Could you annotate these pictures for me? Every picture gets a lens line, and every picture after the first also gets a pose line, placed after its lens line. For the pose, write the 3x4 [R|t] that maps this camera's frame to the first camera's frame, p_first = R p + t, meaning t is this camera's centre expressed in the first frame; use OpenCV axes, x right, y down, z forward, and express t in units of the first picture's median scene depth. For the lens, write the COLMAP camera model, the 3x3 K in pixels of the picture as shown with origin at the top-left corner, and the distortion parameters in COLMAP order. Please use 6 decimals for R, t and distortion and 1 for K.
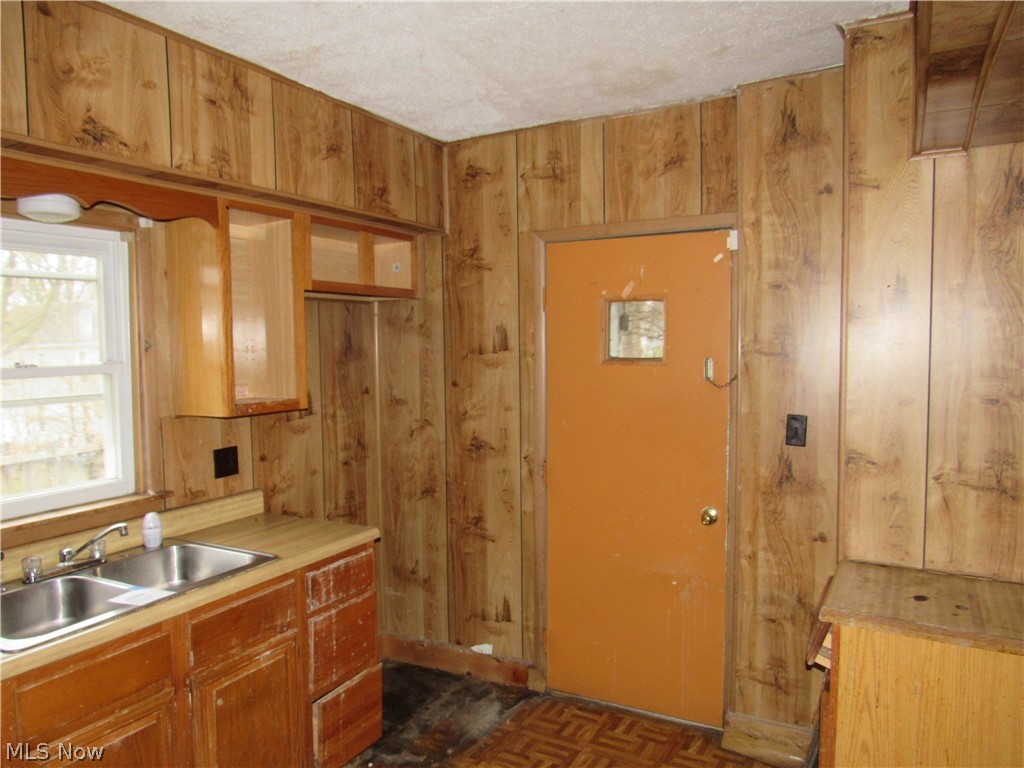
lens RADIAL K [[739.0, 0, 507.9], [0, 739.0, 386.7], [0, 0, 1]] dist [-0.021635, 0.010713]
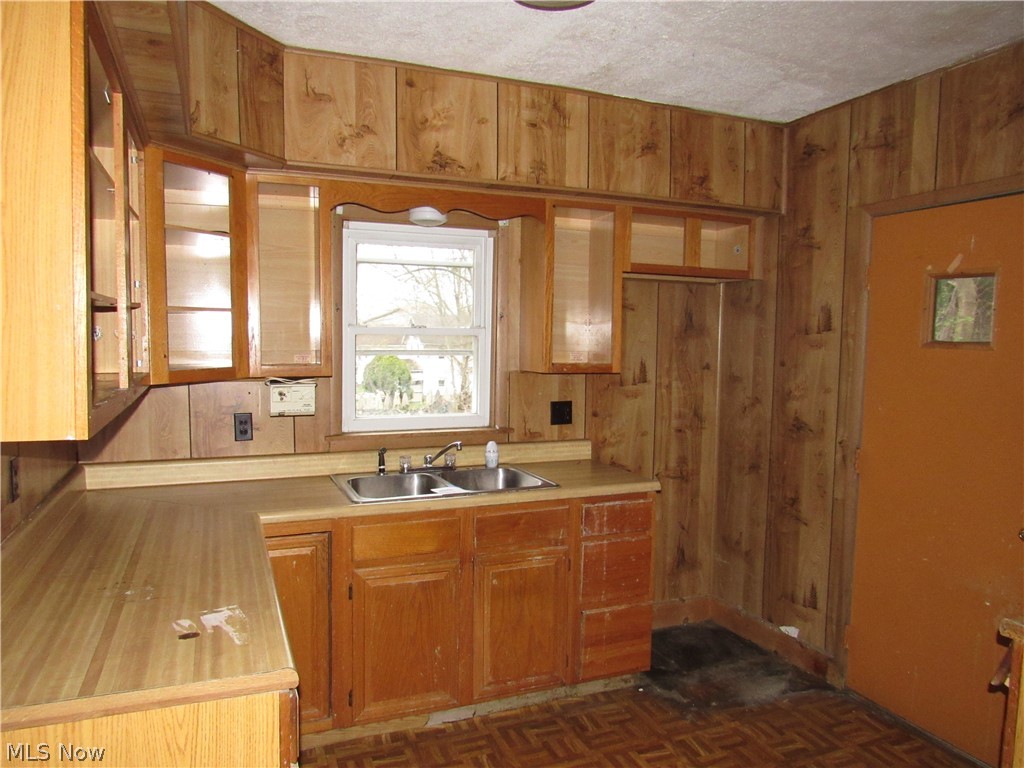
lens RADIAL K [[748.3, 0, 513.0], [0, 748.3, 389.7], [0, 0, 1]] dist [-0.012977, 0.036289]
pose [[0.780192, 0.074551, -0.621082, 0.326869], [-0.067579, 0.997107, 0.034795, 0.024848], [0.621879, 0.014825, 0.782973, -0.032364]]
